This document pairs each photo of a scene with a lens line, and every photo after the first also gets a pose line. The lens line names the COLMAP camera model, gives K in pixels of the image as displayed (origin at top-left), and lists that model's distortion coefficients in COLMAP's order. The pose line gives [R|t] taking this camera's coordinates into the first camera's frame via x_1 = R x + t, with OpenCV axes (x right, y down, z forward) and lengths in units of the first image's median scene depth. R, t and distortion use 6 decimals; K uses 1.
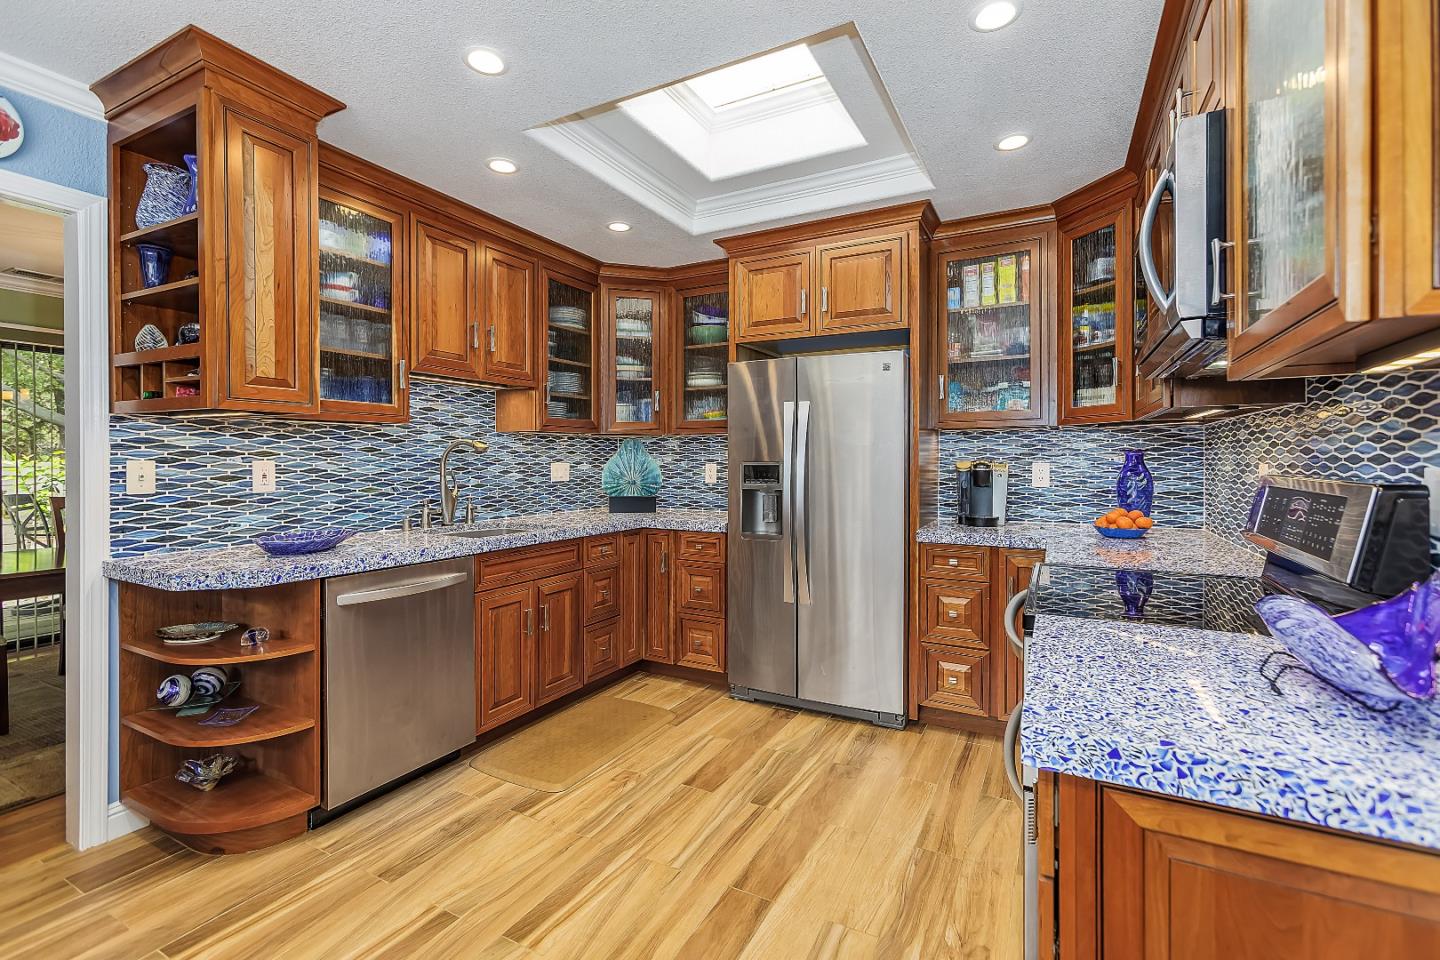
lens RADIAL K [[646.5, 0, 717.8], [0, 646.5, 461.7], [0, 0, 1]] dist [-0.012828, 0.007652]
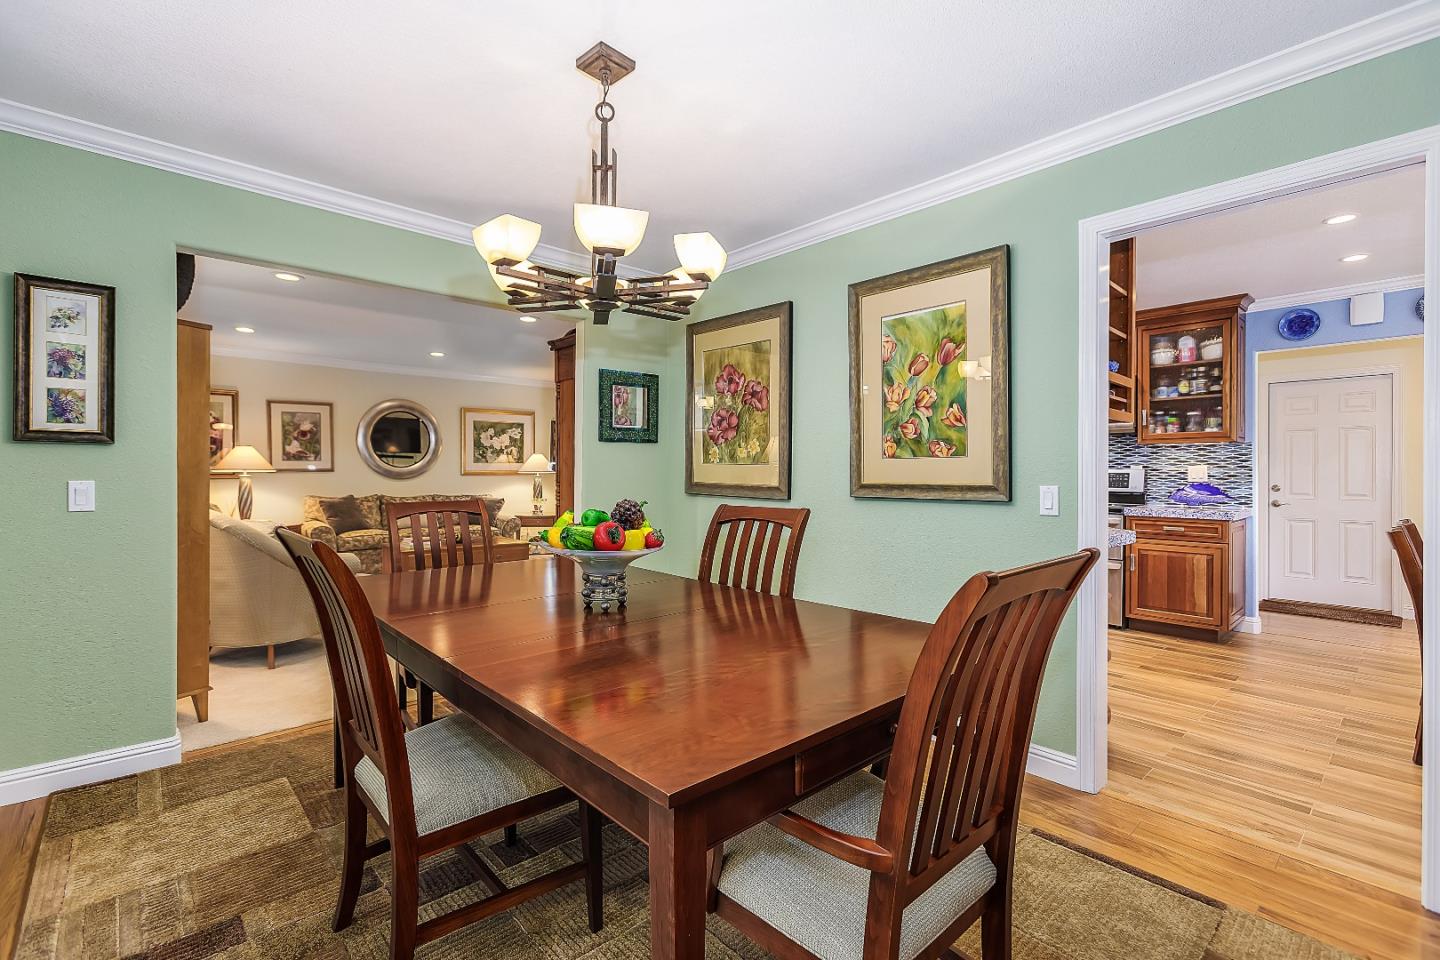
lens RADIAL K [[646.5, 0, 710.3], [0, 646.5, 476.1], [0, 0, 1]] dist [-0.012828, 0.007652]
pose [[0.338878, -0.003663, 0.940823, -2.011127], [0.000357, 0.999993, 0.003765, 0.029426], [-0.940830, -0.000940, 0.338877, 1.104383]]
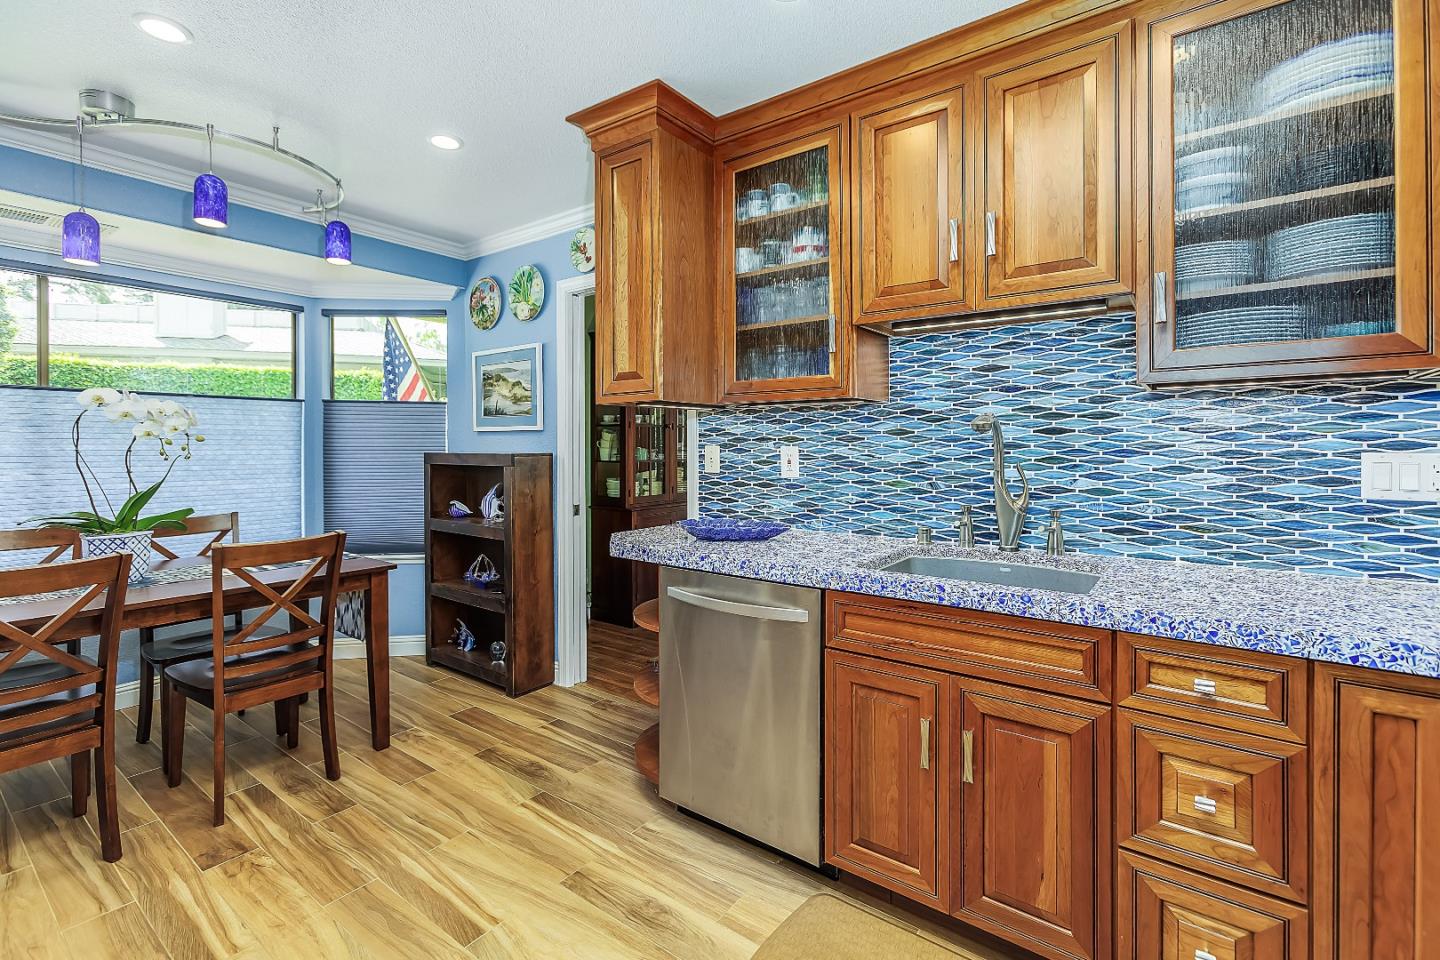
lens RADIAL K [[646.5, 0, 720.1], [0, 646.5, 450.7], [0, 0, 1]] dist [-0.012828, 0.007652]
pose [[-0.147220, 0.010147, -0.989052, 0.322952], [-0.000450, 0.999947, 0.010326, -0.005237], [0.989104, 0.001965, -0.147208, 1.091382]]
